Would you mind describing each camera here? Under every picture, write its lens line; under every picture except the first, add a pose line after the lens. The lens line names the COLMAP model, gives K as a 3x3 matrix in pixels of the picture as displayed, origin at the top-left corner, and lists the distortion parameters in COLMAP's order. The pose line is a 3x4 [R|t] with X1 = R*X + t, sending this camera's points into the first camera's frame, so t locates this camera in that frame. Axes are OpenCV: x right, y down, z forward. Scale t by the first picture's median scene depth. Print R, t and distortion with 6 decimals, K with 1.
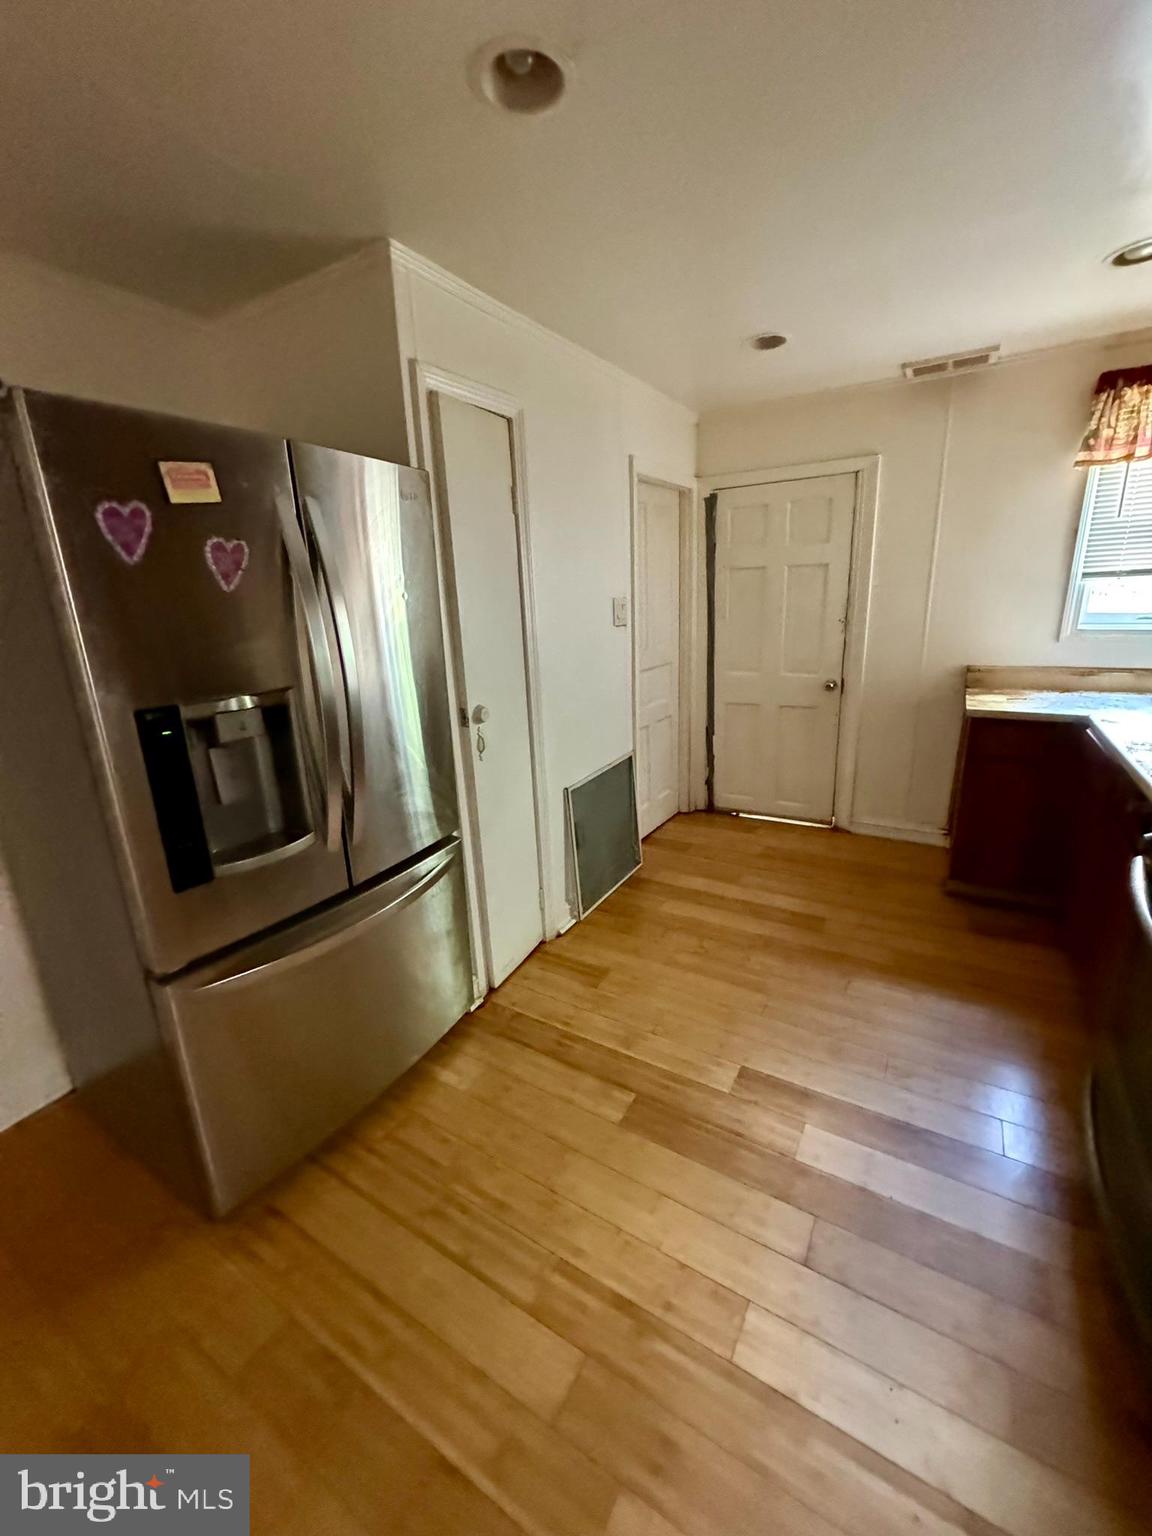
lens RADIAL K [[612.3, 0, 574.3], [0, 612.3, 766.1], [0, 0, 1]] dist [-0.000342, -0.000072]
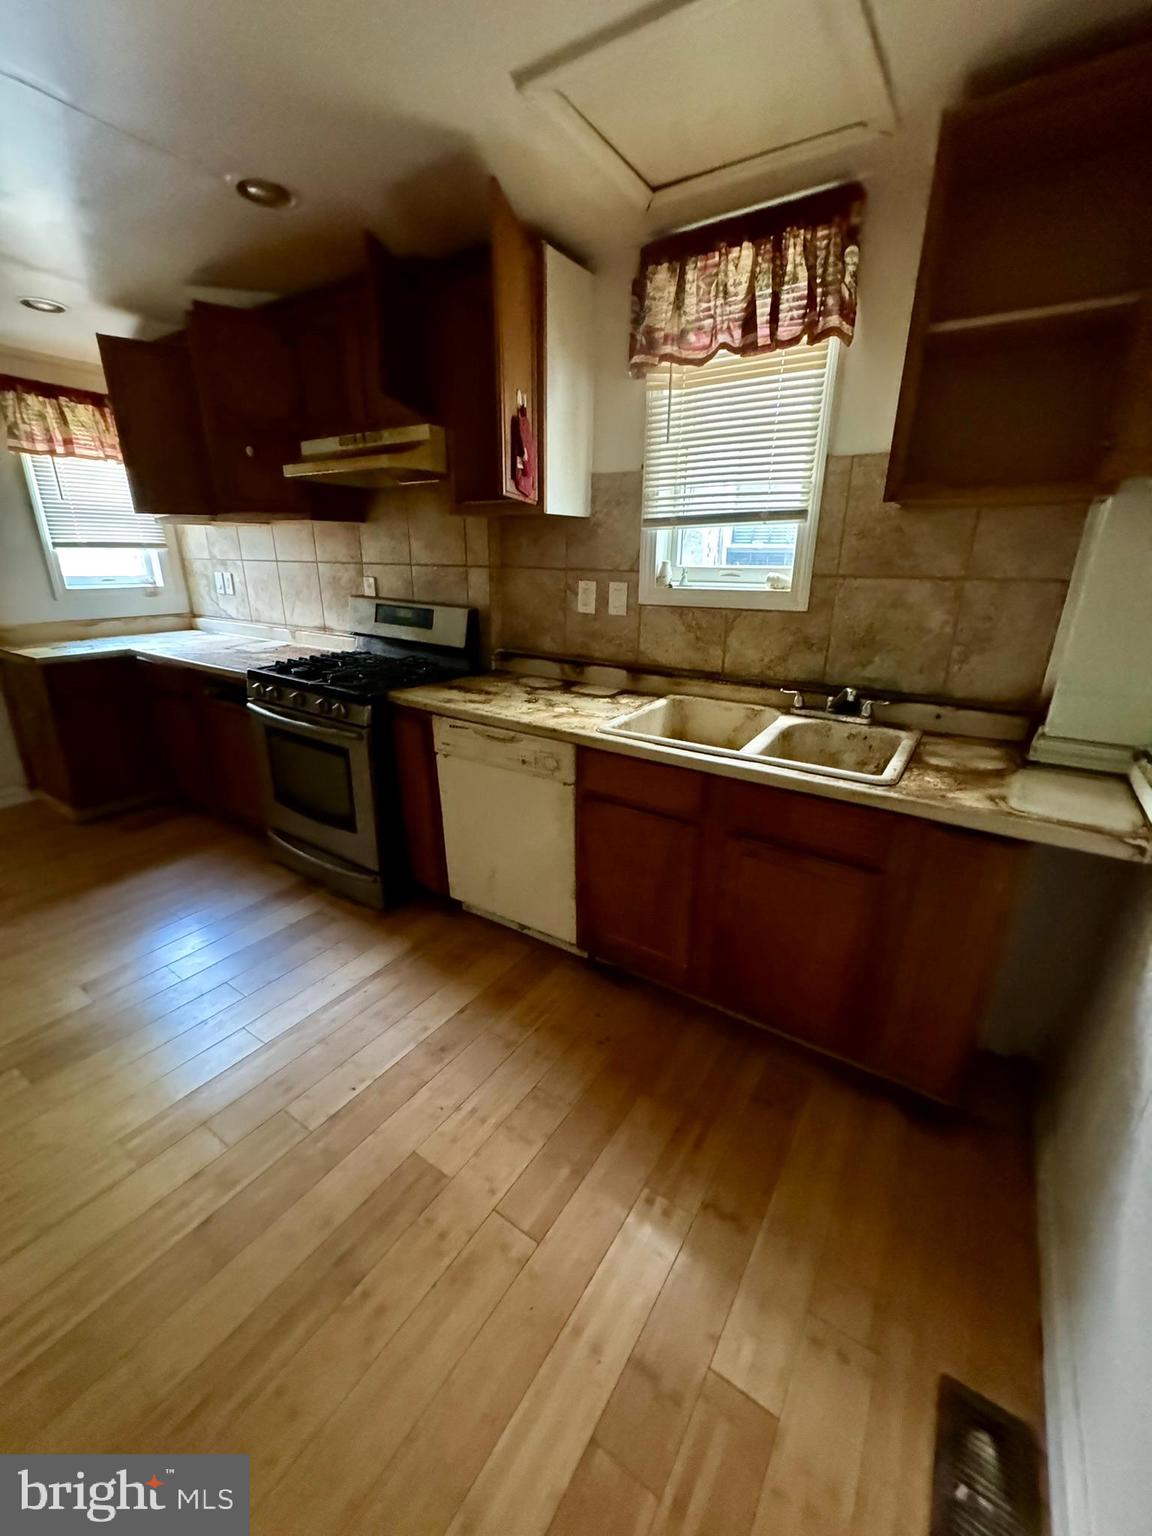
lens RADIAL K [[612.3, 0, 574.3], [0, 612.3, 766.1], [0, 0, 1]] dist [-0.000342, -0.000072]
pose [[0.041576, -0.289390, 0.956308, -0.511702], [0.251612, 0.929321, 0.270285, 0.039362], [-0.966935, 0.229381, 0.111452, -0.058494]]
